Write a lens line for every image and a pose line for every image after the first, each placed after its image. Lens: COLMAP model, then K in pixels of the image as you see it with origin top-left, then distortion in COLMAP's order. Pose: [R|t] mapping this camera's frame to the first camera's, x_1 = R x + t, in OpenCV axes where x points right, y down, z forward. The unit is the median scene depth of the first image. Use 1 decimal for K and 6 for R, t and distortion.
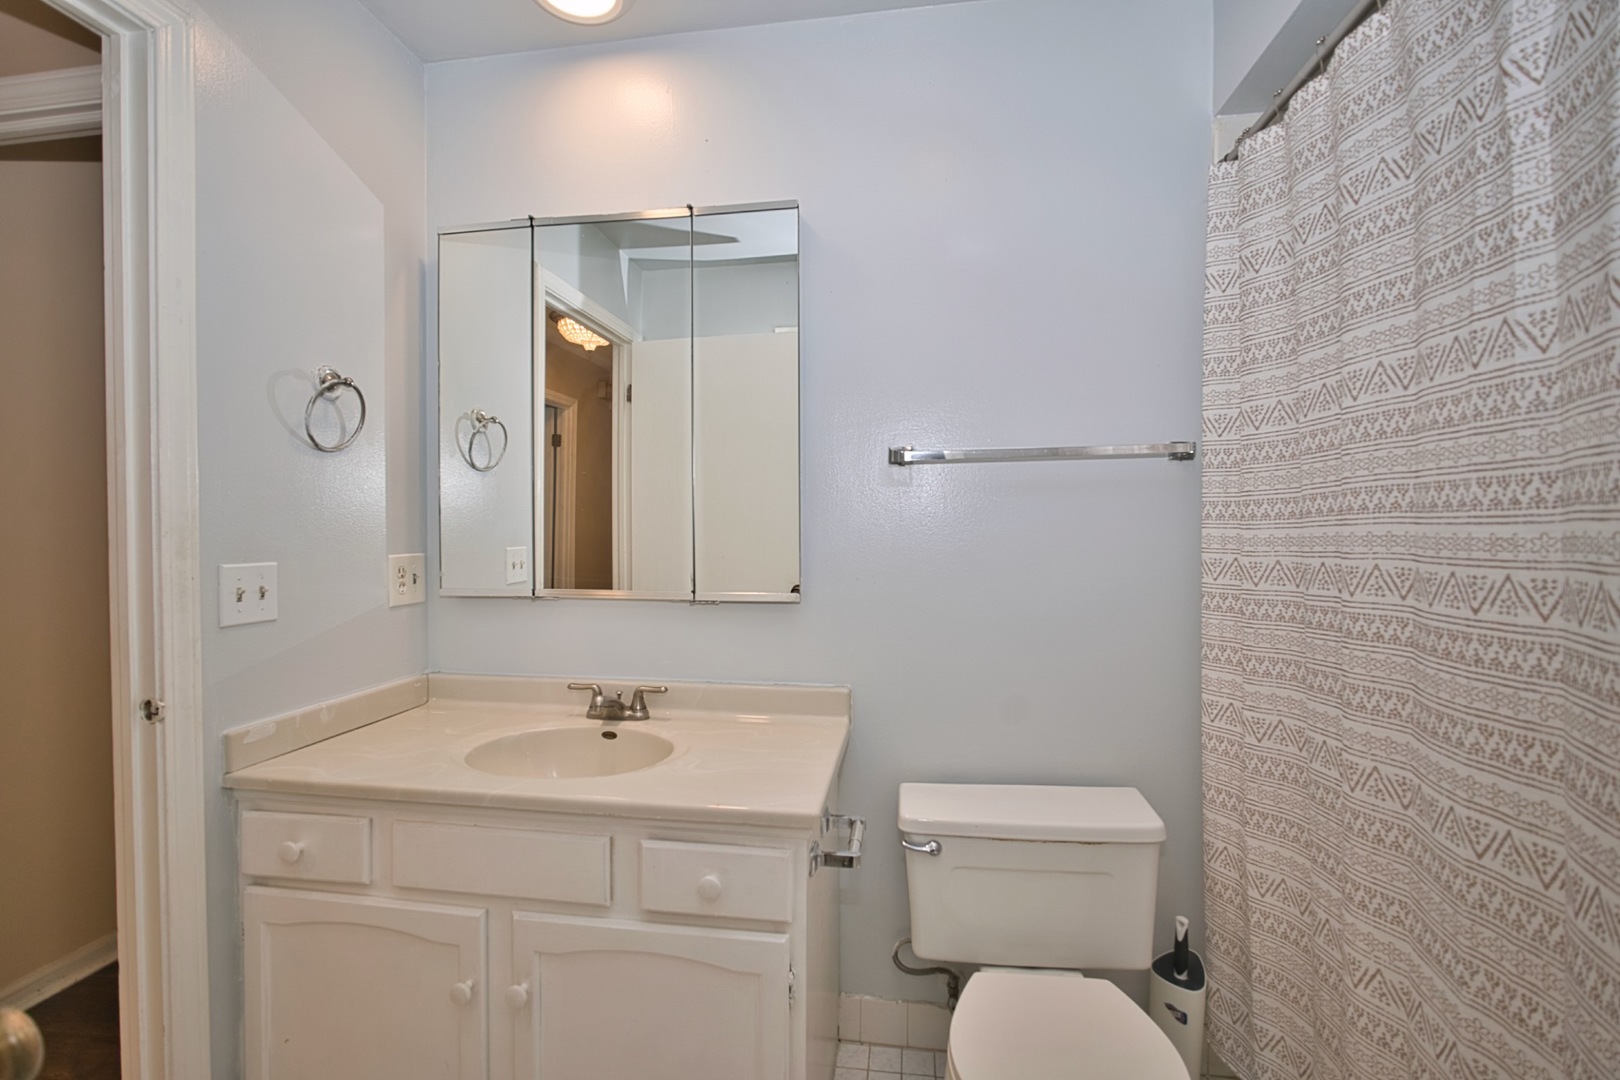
lens RADIAL K [[705.3, 0, 809.1], [0, 705.3, 537.2], [0, 0, 1]] dist [-0.022225, 0.006532]
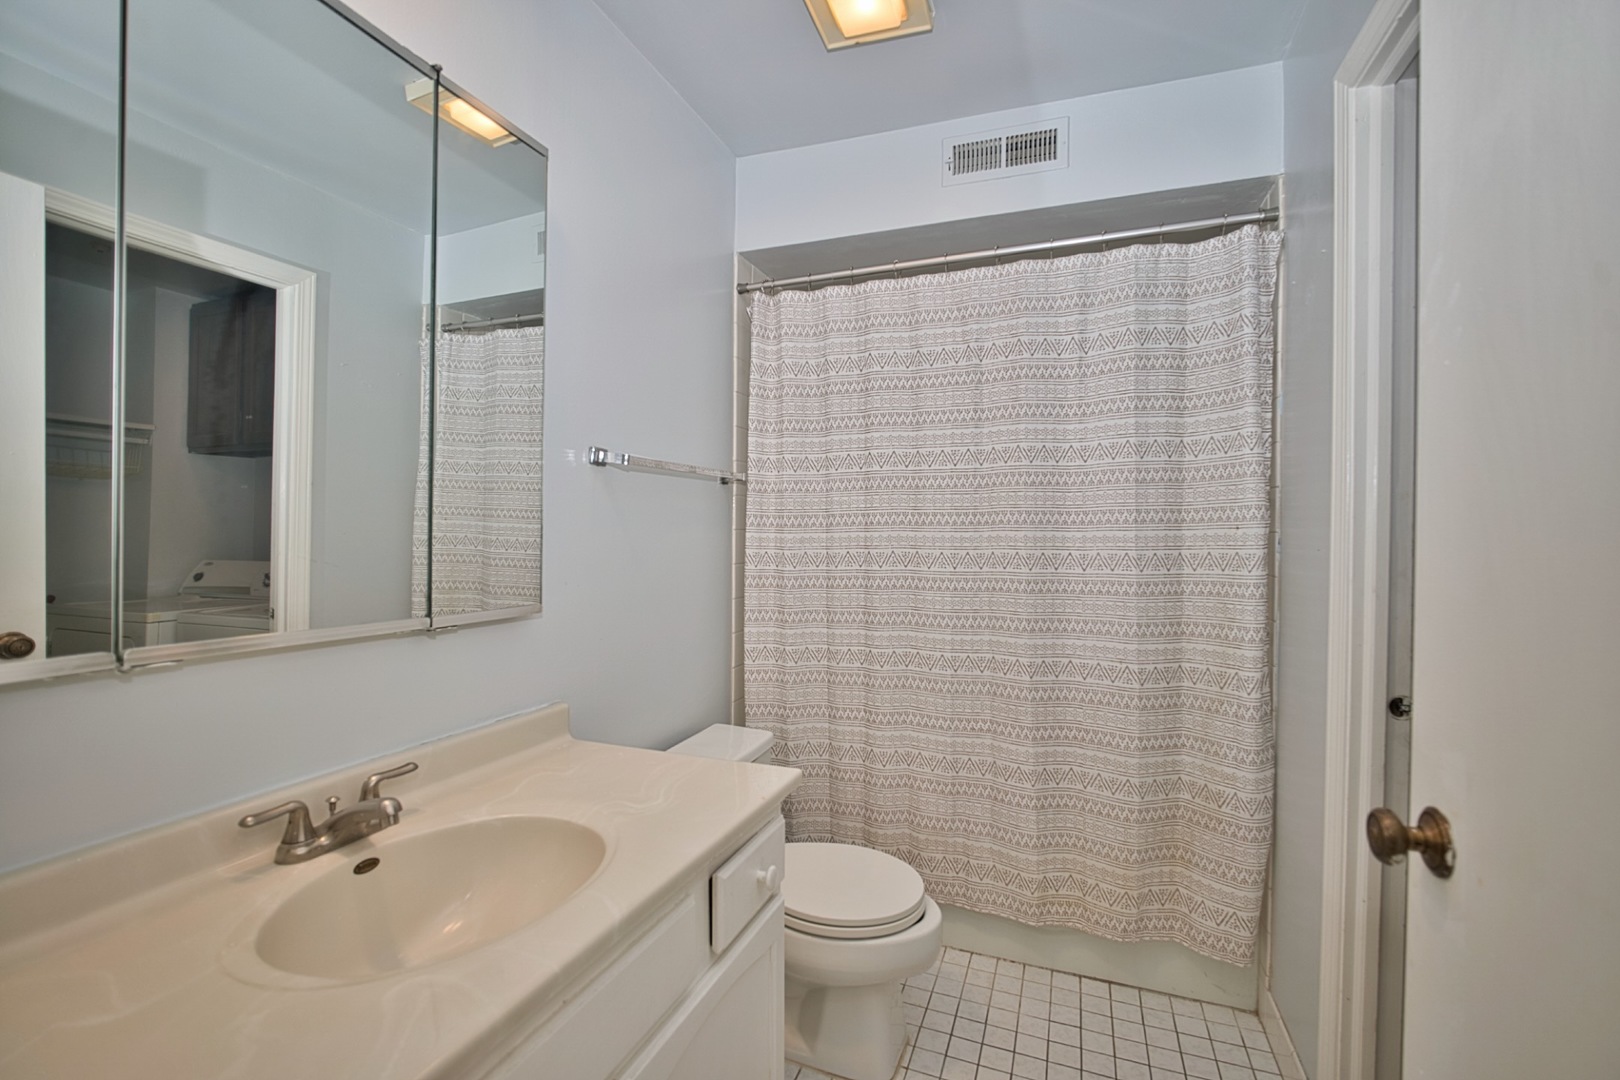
lens RADIAL K [[705.3, 0, 809.1], [0, 705.3, 537.2], [0, 0, 1]] dist [-0.022225, 0.006532]
pose [[0.224164, 0.011218, 0.974487, -0.764382], [0.012467, 0.999819, -0.014377, 0.015920], [-0.974472, 0.015372, 0.223984, 0.487781]]
